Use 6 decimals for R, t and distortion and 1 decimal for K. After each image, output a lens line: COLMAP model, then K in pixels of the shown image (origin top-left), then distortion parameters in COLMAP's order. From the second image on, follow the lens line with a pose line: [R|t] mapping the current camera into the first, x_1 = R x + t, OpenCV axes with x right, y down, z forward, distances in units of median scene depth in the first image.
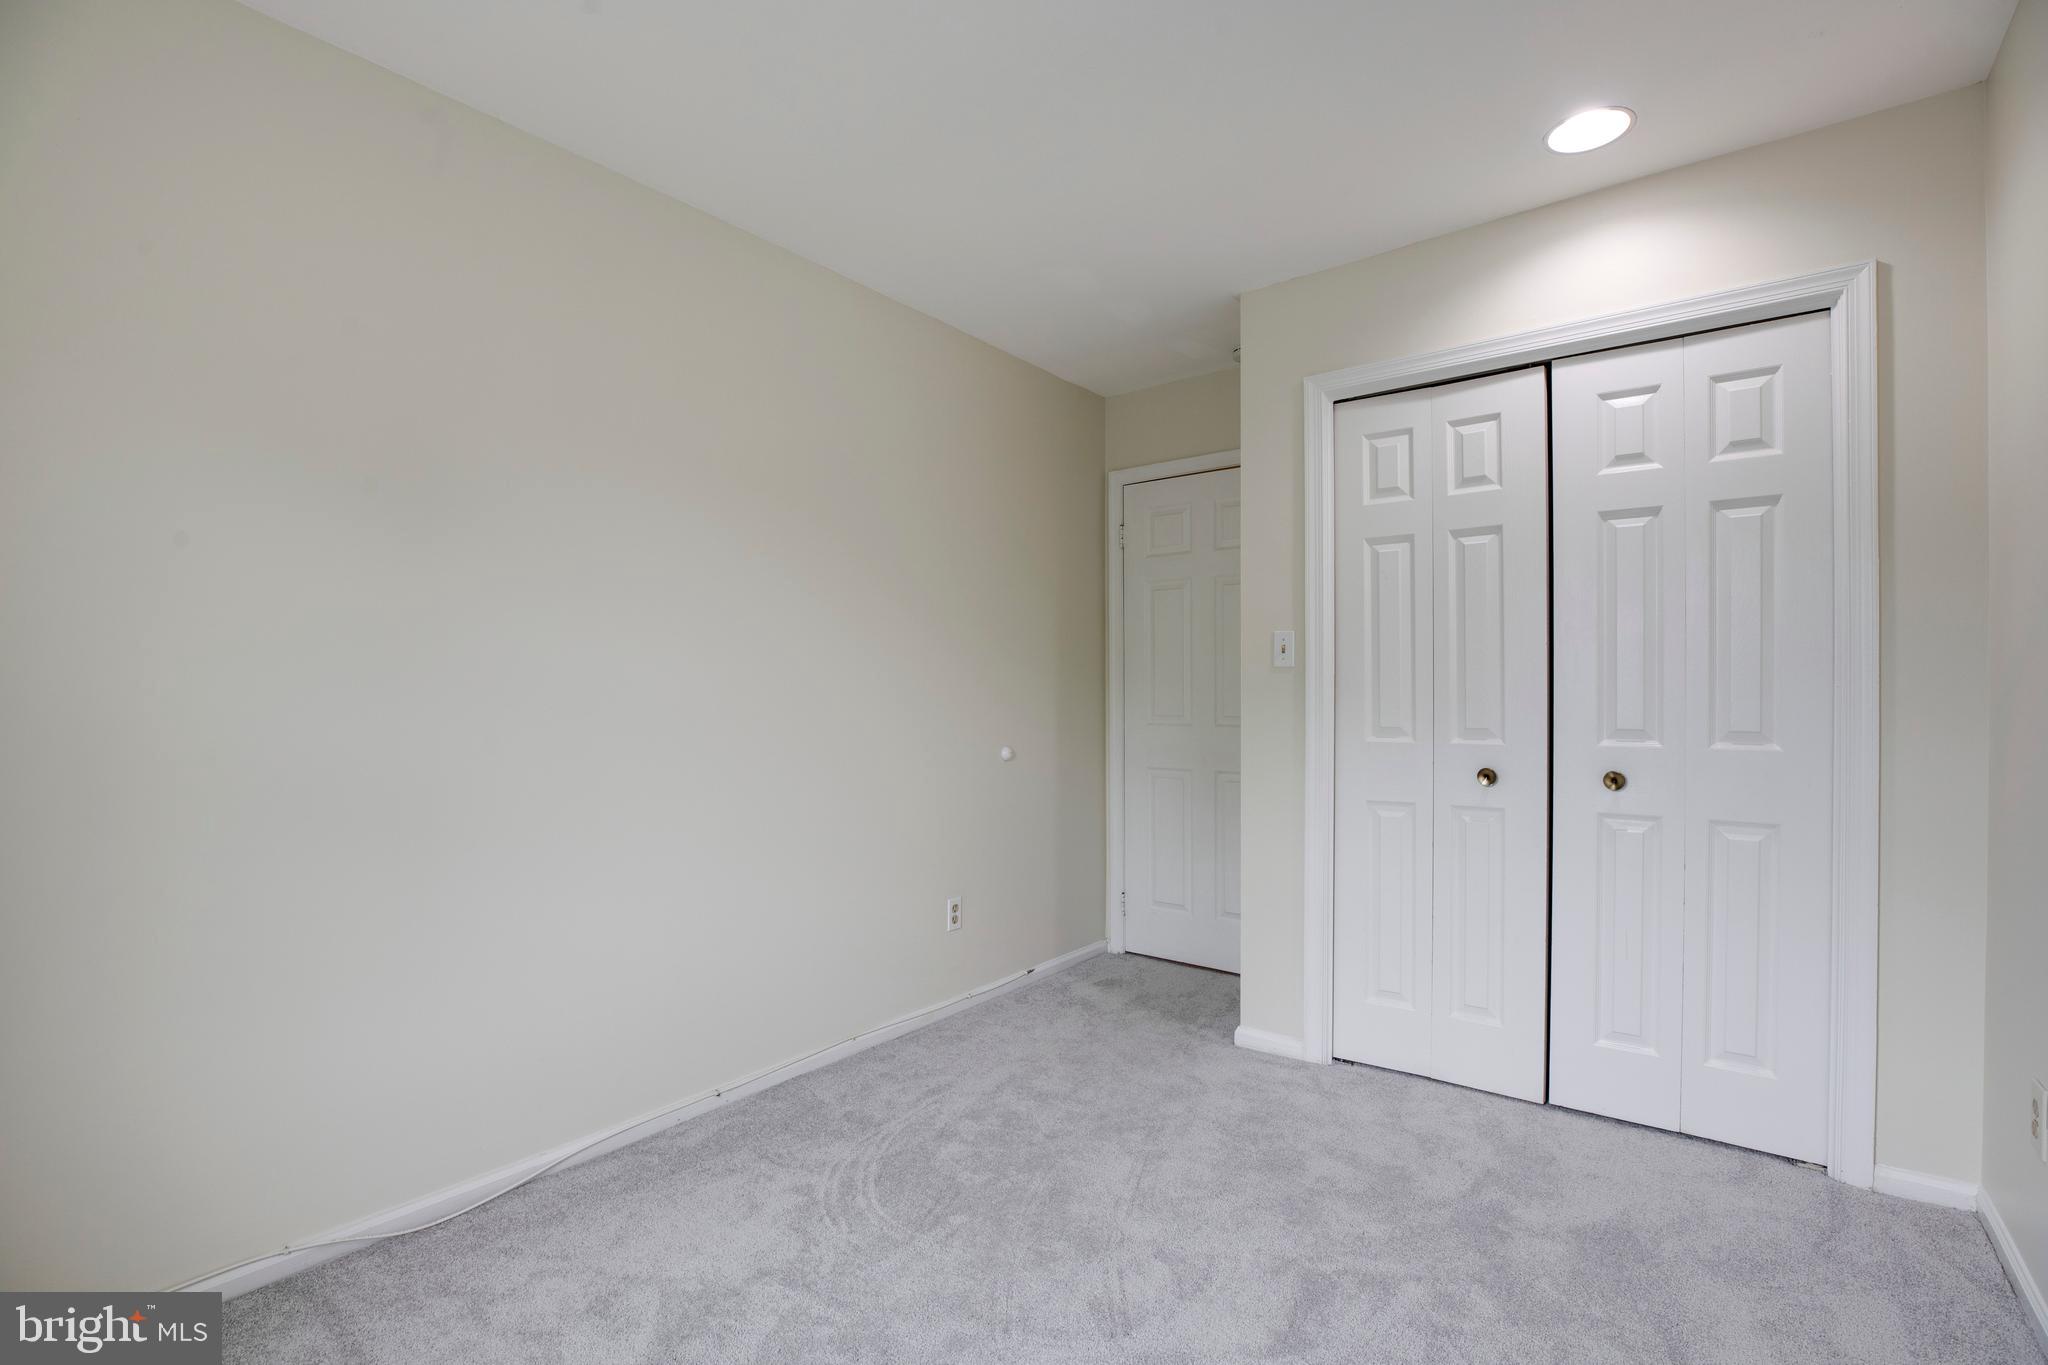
lens RADIAL K [[911.3, 0, 1119.3], [0, 911.3, 706.8], [0, 0, 1]] dist [-0.001244, -0.000044]
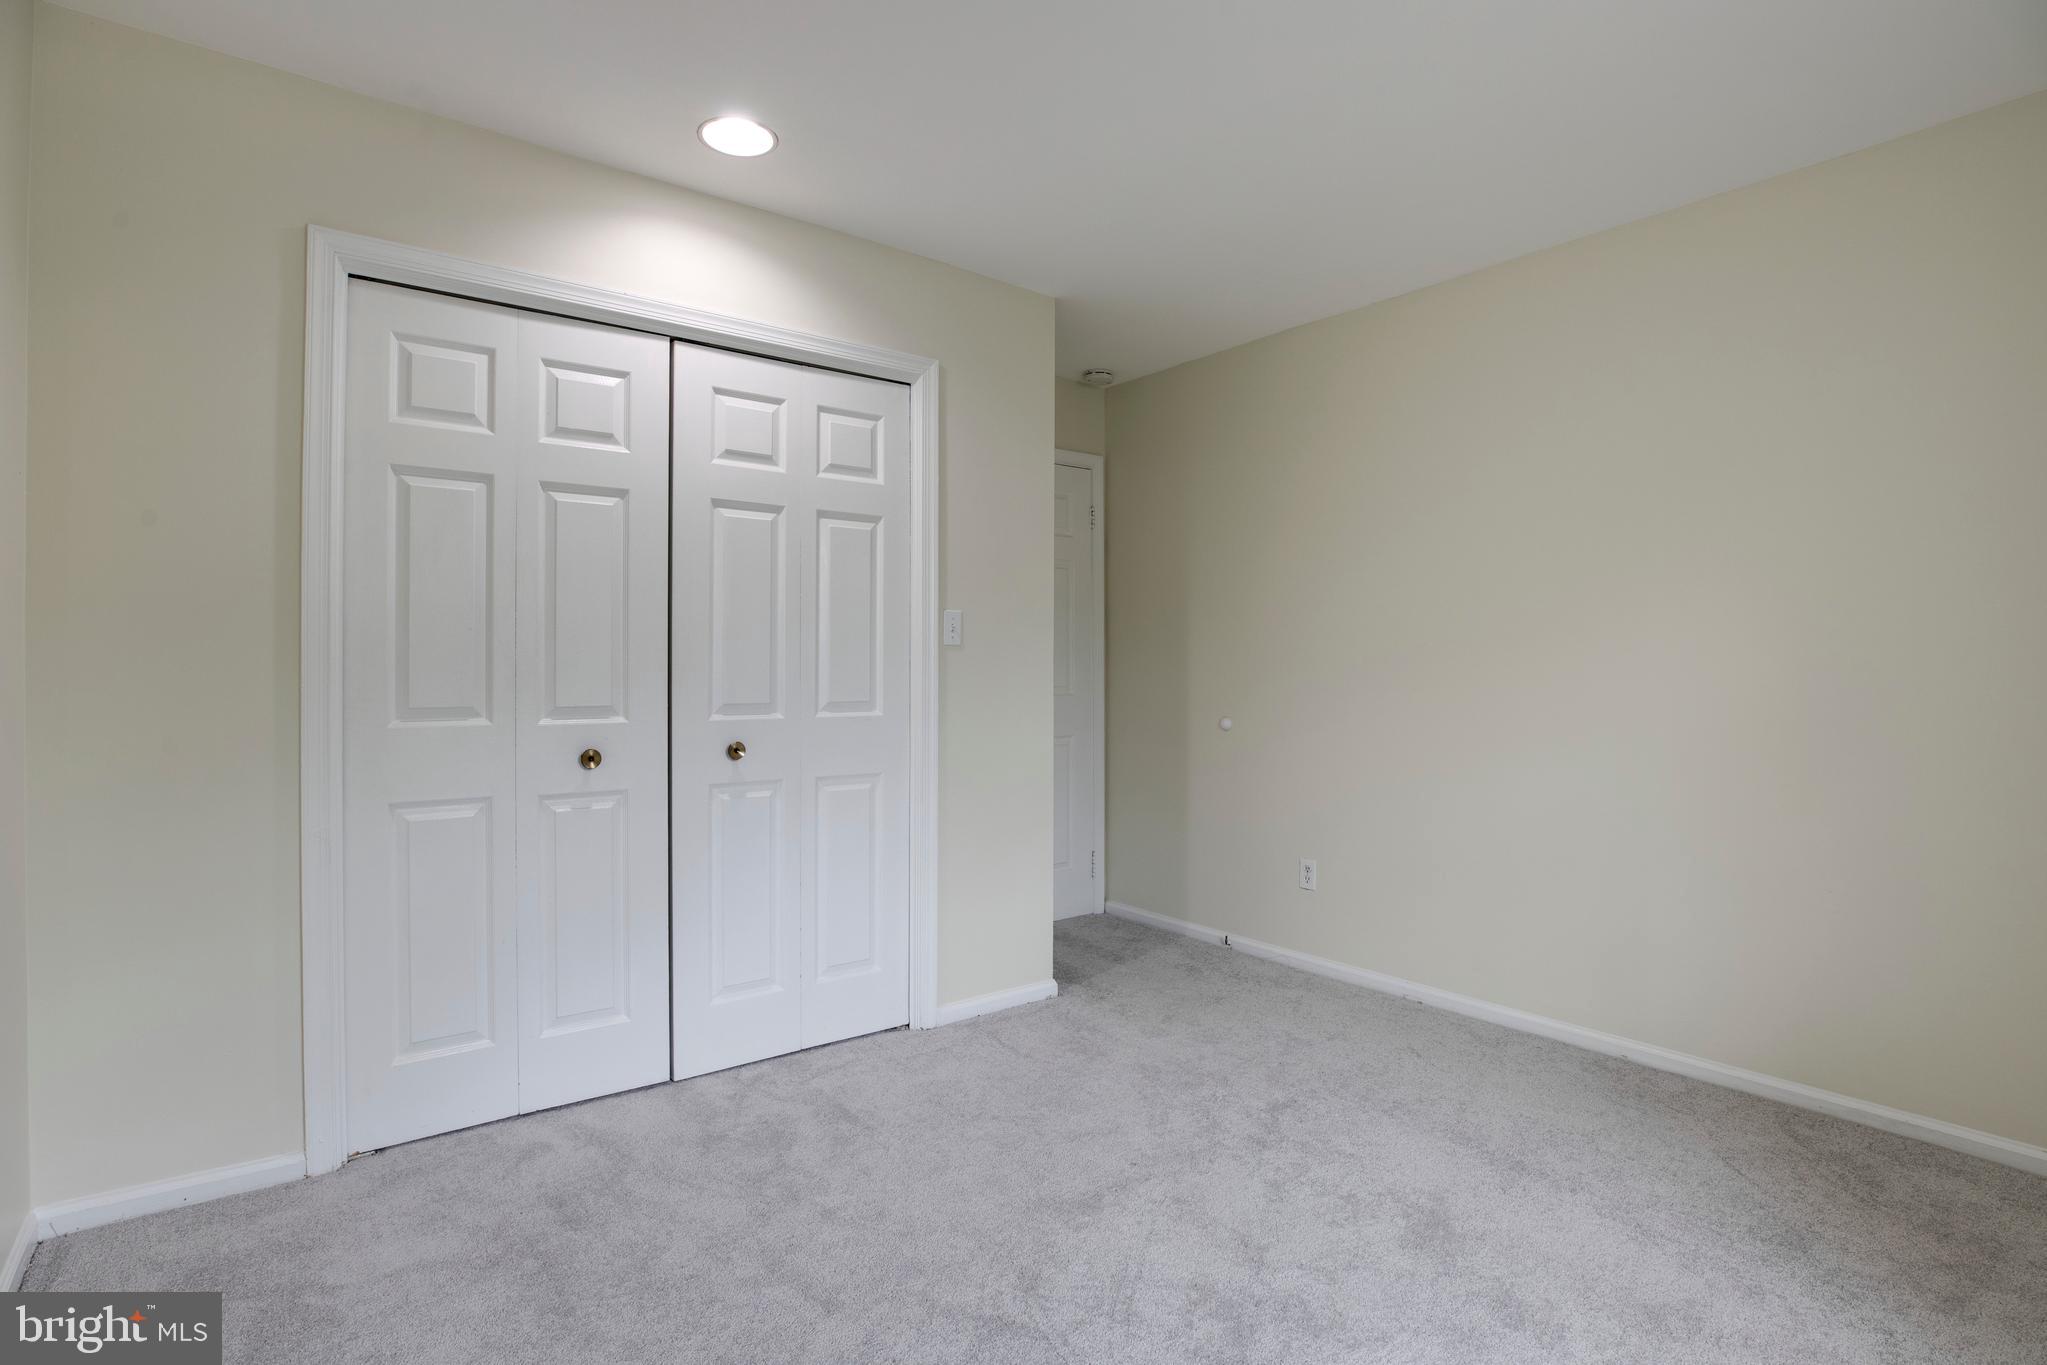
lens RADIAL K [[991.3, 0, 1023.5], [0, 991.3, 682.5], [0, 0, 1]] dist [-0.042944, 0.011391]
pose [[0.317873, 0.000240, 0.948133, -0.383591], [0.001511, 0.999999, -0.000759, 0.001657], [-0.948132, 0.001674, 0.317872, 0.262172]]
